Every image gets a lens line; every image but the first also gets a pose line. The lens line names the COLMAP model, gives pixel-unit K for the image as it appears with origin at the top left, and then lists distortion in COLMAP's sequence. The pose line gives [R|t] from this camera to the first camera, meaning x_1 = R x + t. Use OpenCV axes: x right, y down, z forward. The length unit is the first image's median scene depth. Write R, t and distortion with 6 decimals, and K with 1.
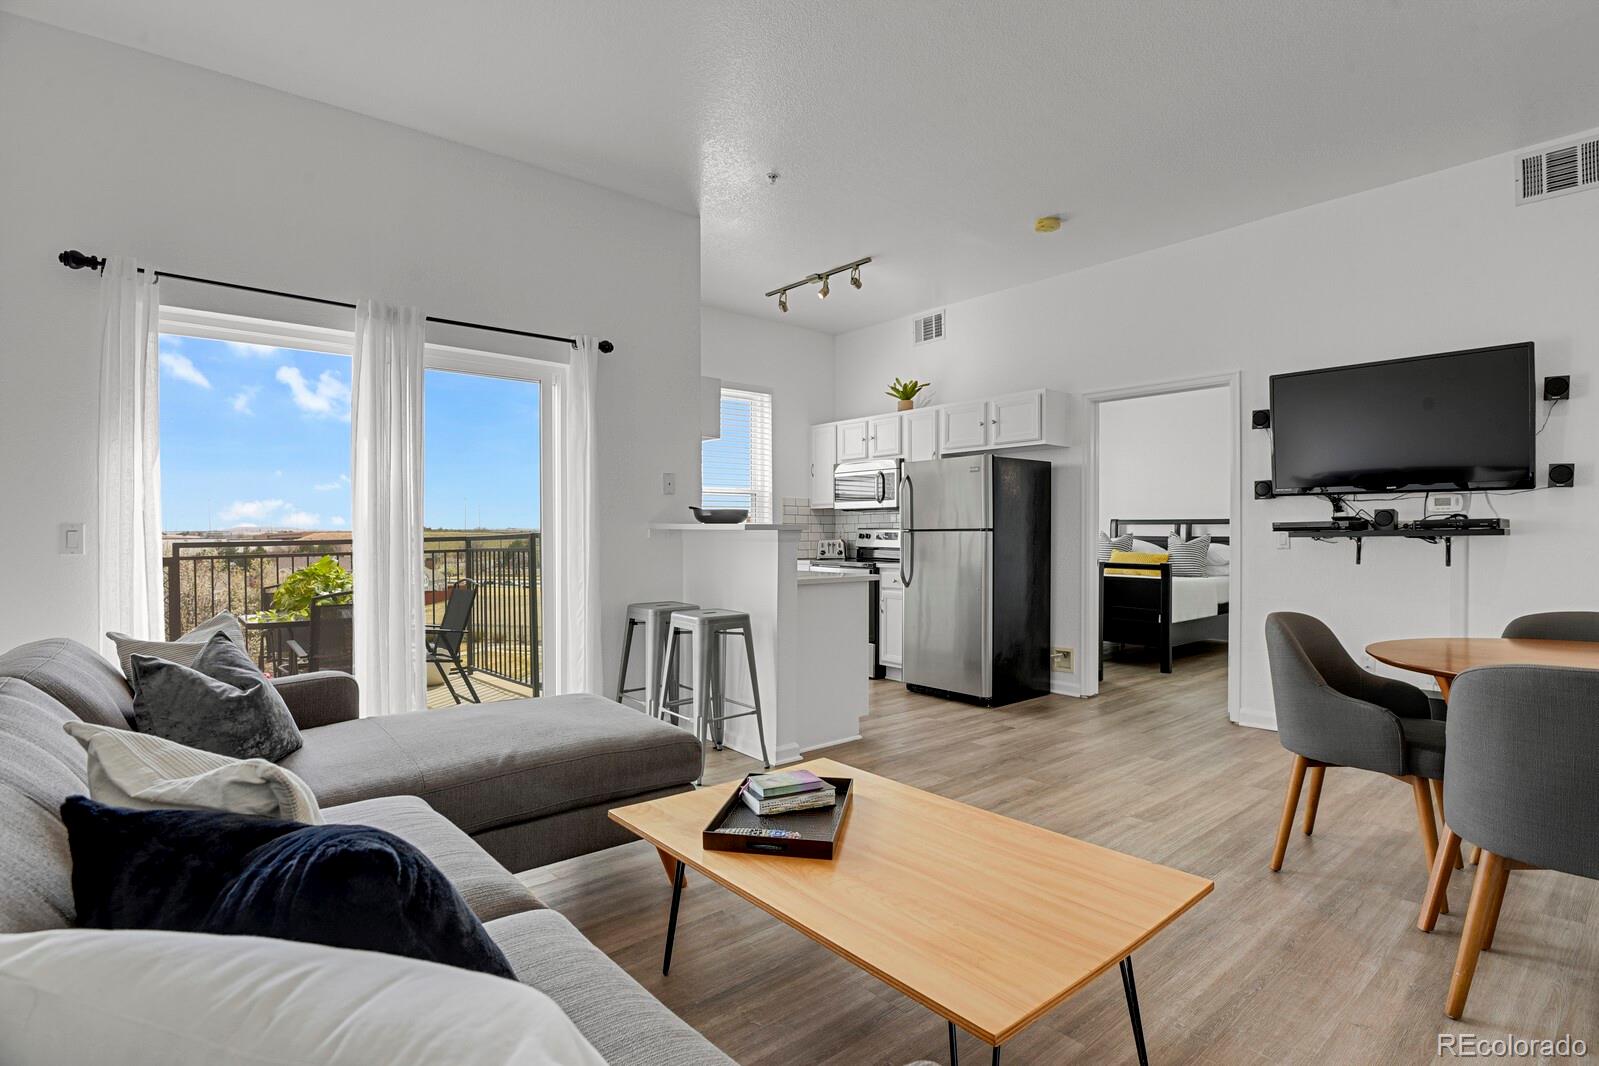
lens RADIAL K [[793.5, 0, 799.5], [0, 793.5, 533.0], [0, 0, 1]] dist [-0.016133, -0.000574]
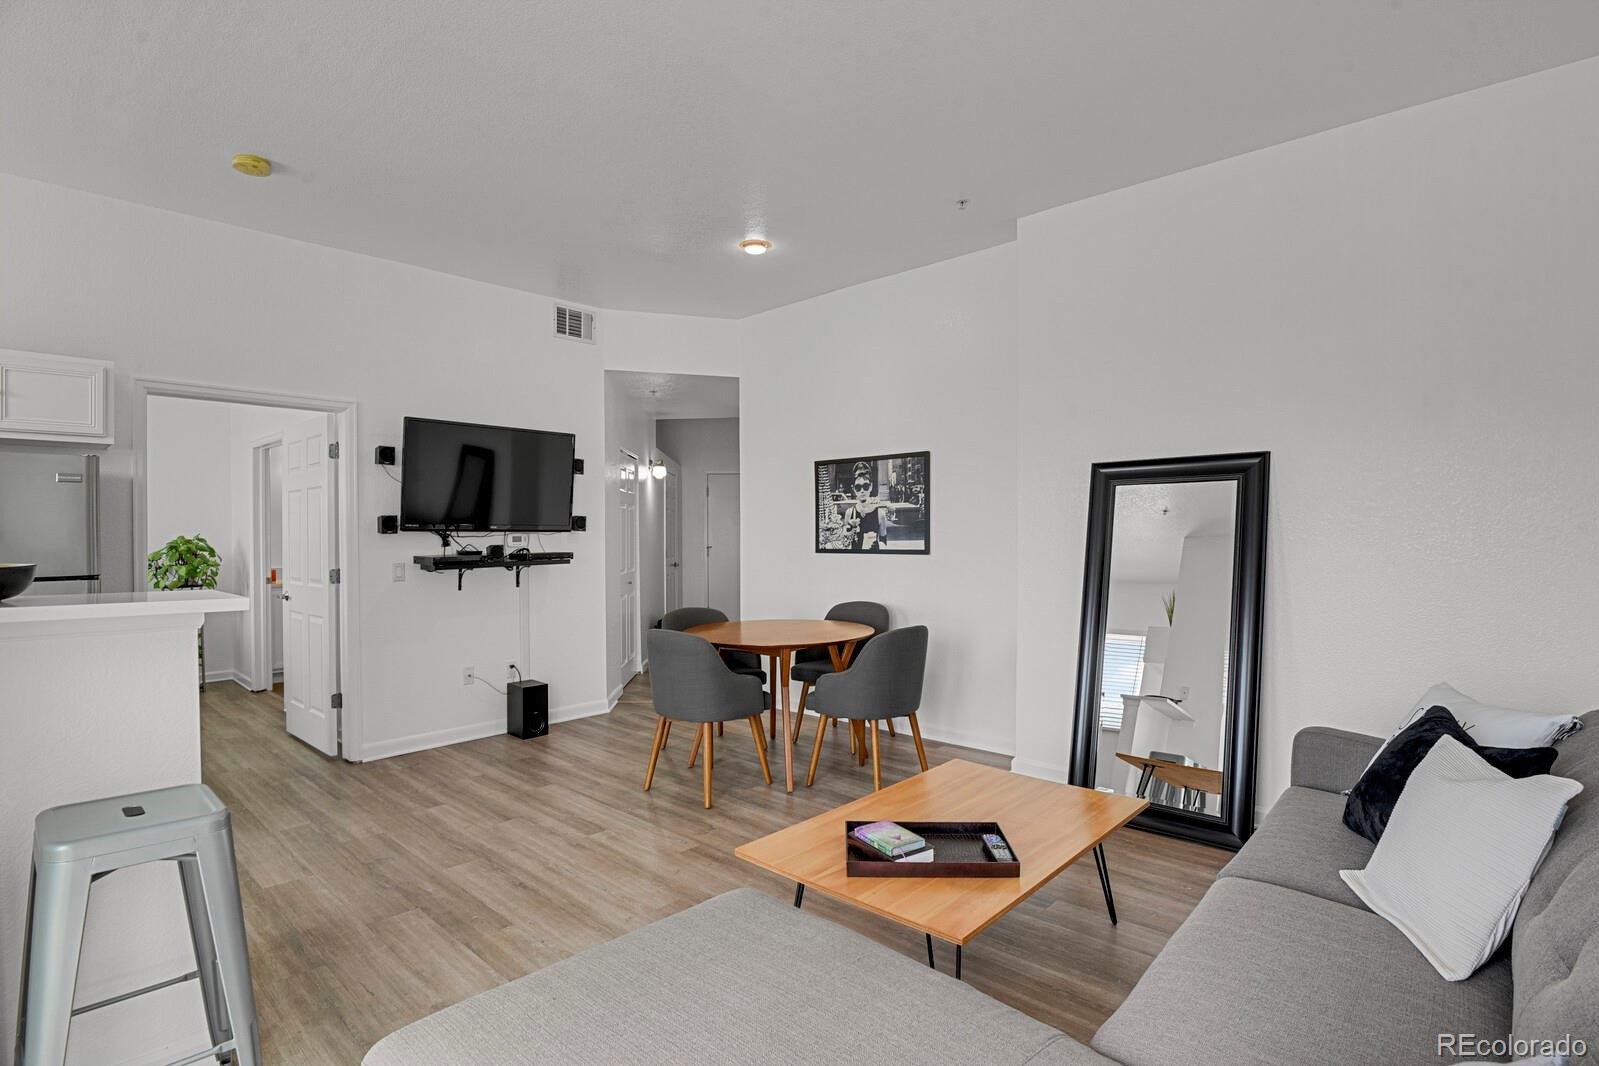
lens RADIAL K [[793.5, 0, 799.5], [0, 793.5, 533.0], [0, 0, 1]] dist [-0.016133, -0.000574]
pose [[-0.120724, 0.002582, 0.992683, -0.350313], [0.004695, 0.999987, -0.002029, -0.027634], [-0.992675, 0.004416, -0.120734, 0.419564]]
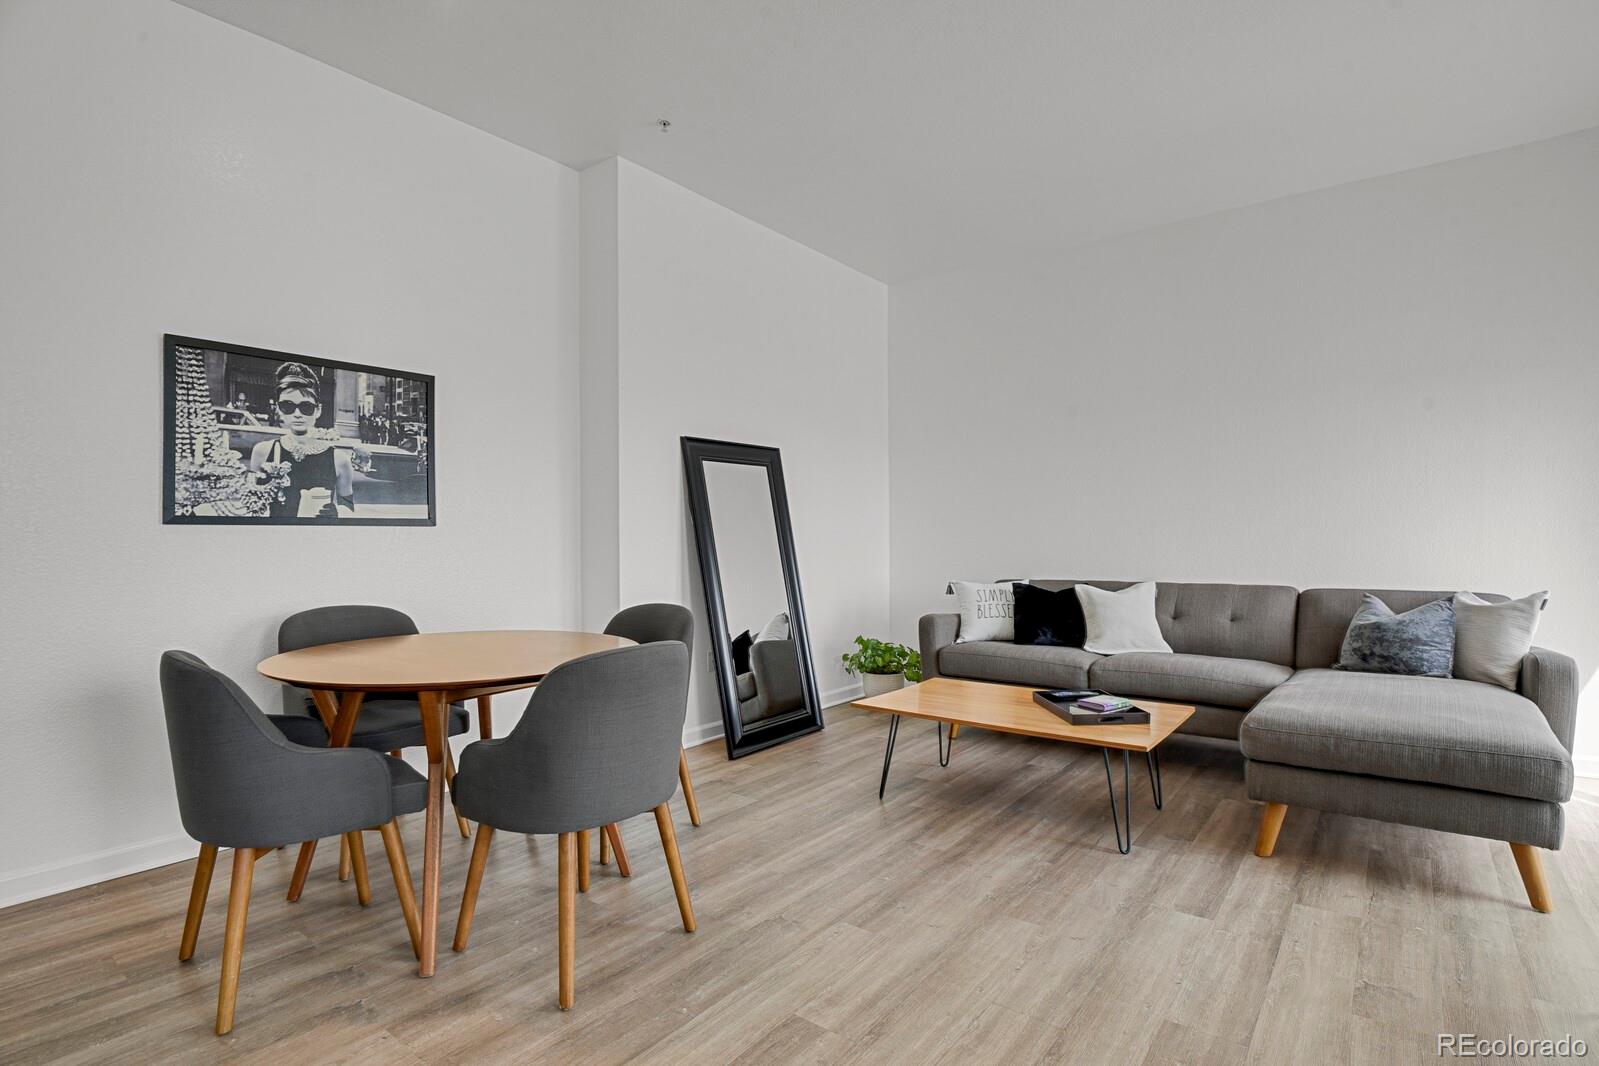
lens RADIAL K [[777.3, 0, 817.4], [0, 777.3, 529.7], [0, 0, 1]] dist [-0.019861, -0.000876]
pose [[-0.976344, 0.004692, -0.216174, 0.271257], [0.006889, 0.999932, -0.009411, 0.002165], [0.216115, -0.010678, -0.976310, 0.770371]]
